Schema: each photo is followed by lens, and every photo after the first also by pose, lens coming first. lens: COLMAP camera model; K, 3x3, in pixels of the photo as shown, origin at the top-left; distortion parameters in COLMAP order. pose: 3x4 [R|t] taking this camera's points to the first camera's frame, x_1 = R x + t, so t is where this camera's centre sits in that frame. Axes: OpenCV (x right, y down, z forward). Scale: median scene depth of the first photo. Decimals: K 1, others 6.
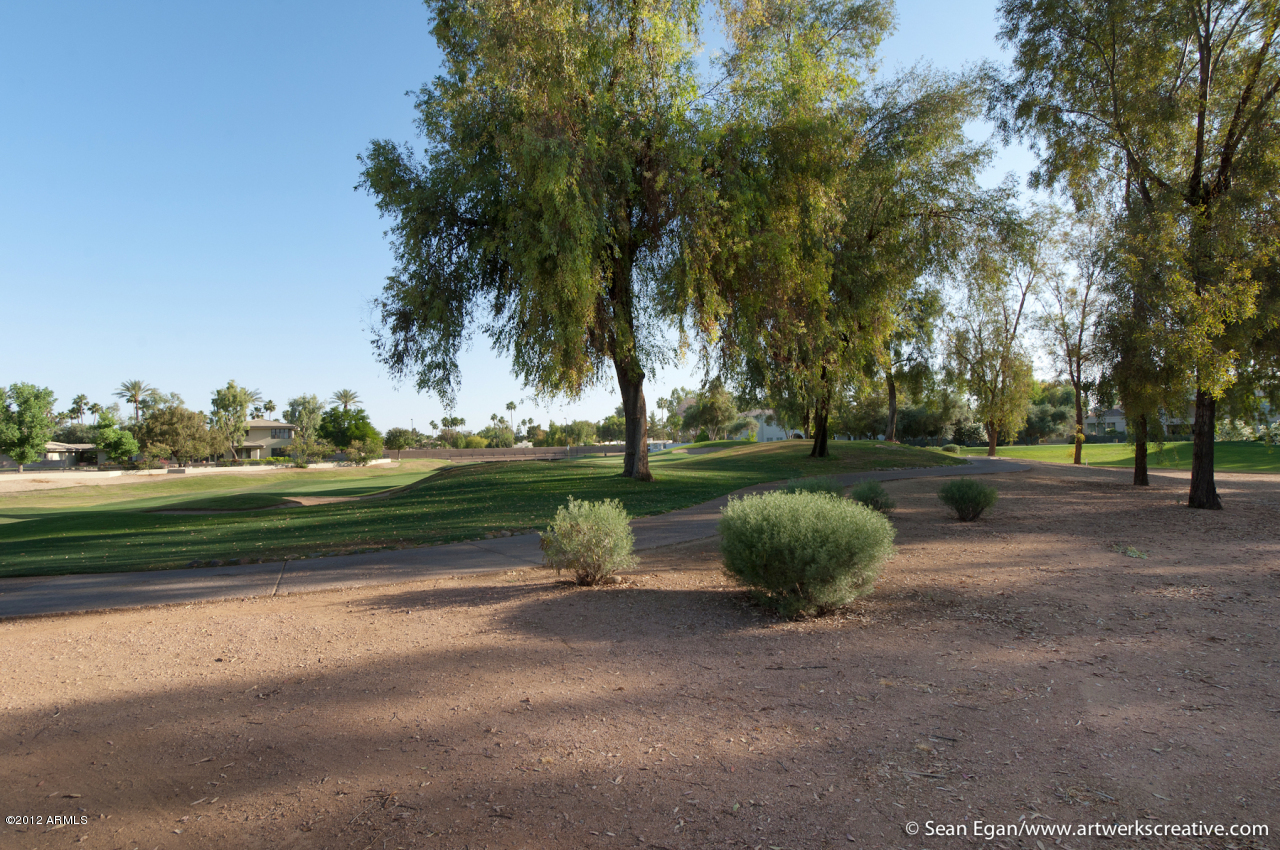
lens RADIAL K [[667.9, 0, 640.6], [0, 667.9, 428.3], [0, 0, 1]] dist [0.010022, -0.009177]
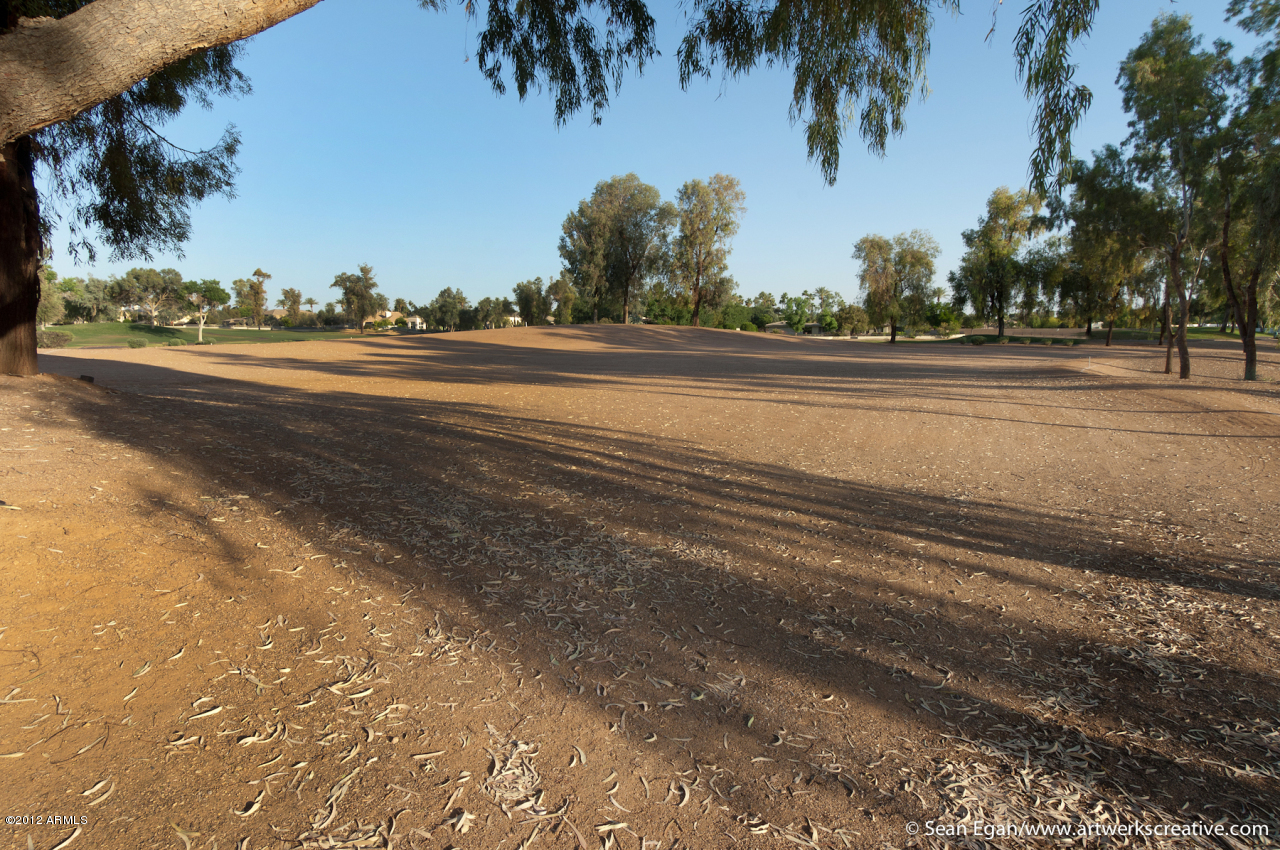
lens RADIAL K [[667.9, 0, 643.8], [0, 667.9, 429.3], [0, 0, 1]] dist [0.010022, -0.009177]
pose [[0.686643, 0.126288, -0.715942, 0.288954], [0.010030, 0.983057, 0.183024, -0.033367], [0.726925, -0.132853, 0.673743, -0.703434]]
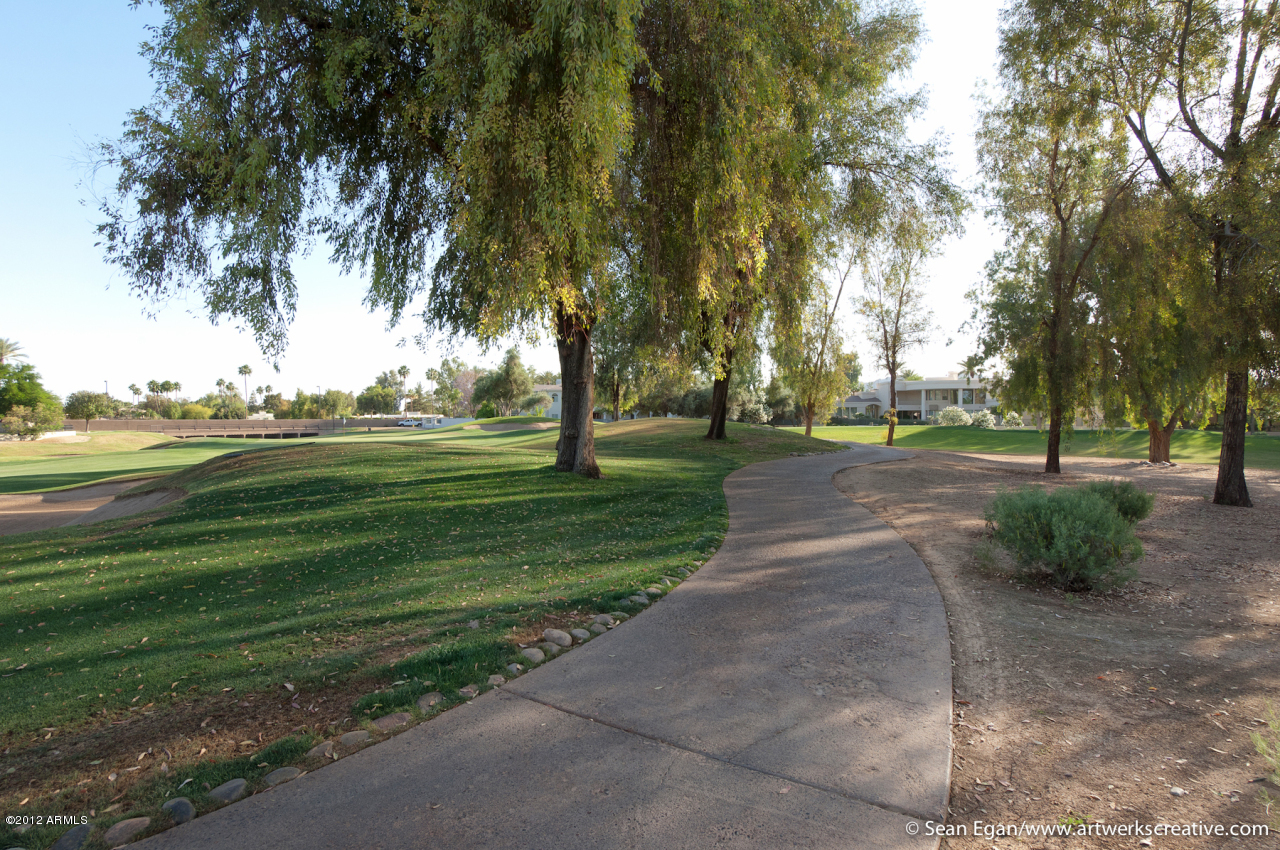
lens RADIAL K [[667.9, 0, 636.5], [0, 667.9, 423.4], [0, 0, 1]] dist [0.010022, -0.009177]
pose [[0.940003, 0.016845, 0.340750, -0.033284], [-0.026611, 0.999358, 0.024004, 0.001489], [-0.340126, -0.031632, 0.939848, 0.064924]]
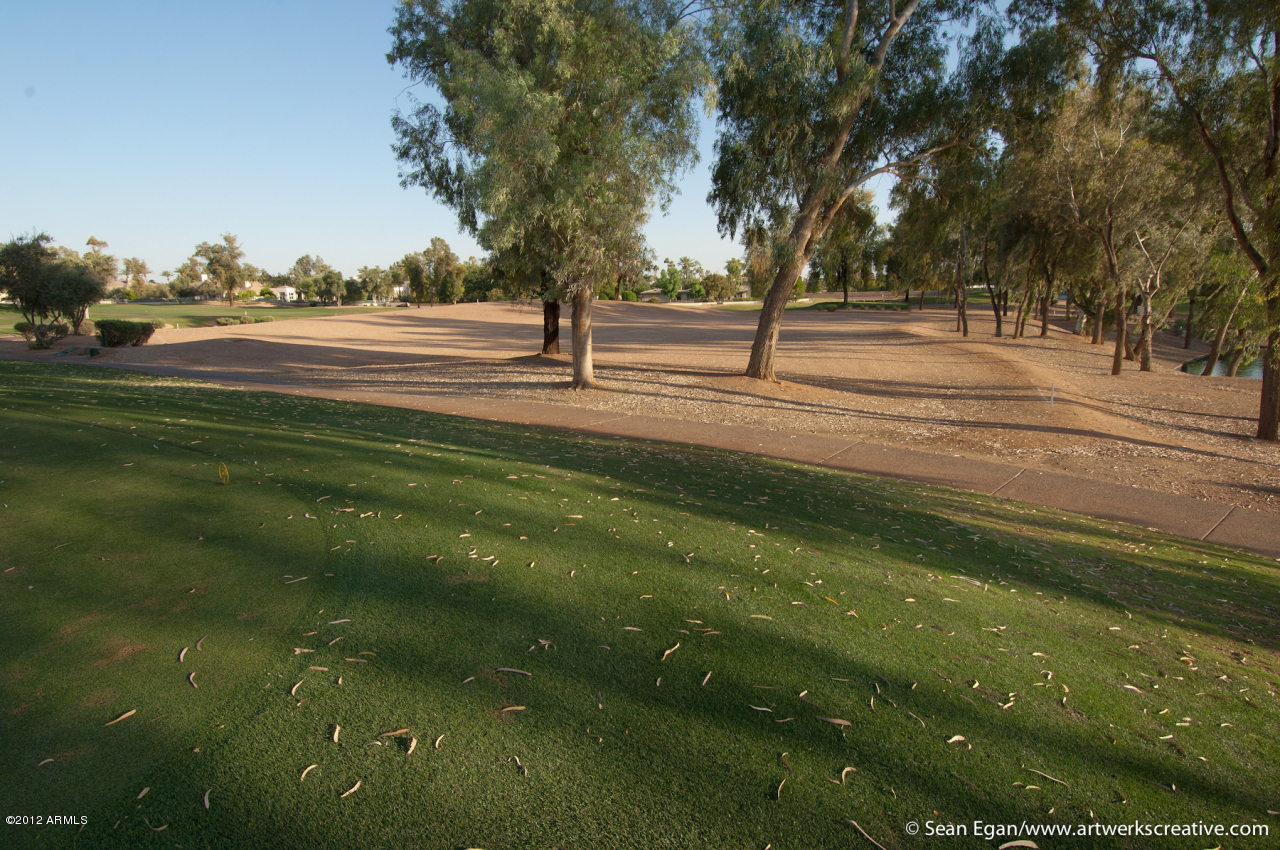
lens RADIAL K [[667.9, 0, 634.8], [0, 667.9, 424.4], [0, 0, 1]] dist [0.010022, -0.009177]
pose [[0.823666, 0.119136, -0.554420, 0.321245], [0.015067, 0.972740, 0.231410, -0.055060], [0.566875, -0.198957, 0.799417, -0.889879]]
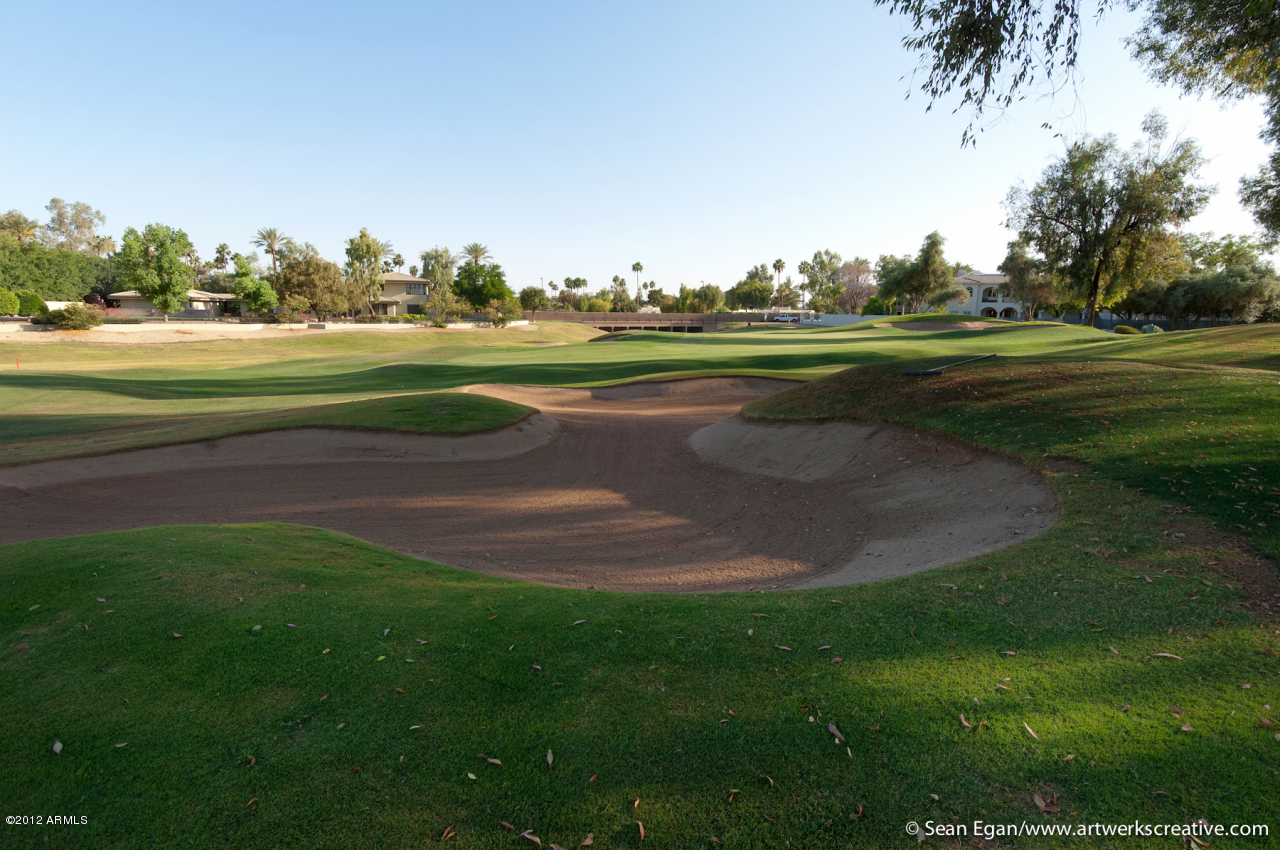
lens RADIAL K [[667.9, 0, 637.0], [0, 667.9, 422.1], [0, 0, 1]] dist [0.010022, -0.009177]
pose [[0.986601, 0.059649, -0.151859, -0.087282], [-0.030042, 0.981274, 0.190259, 0.003558], [0.160364, -0.183147, 0.969918, 0.121296]]
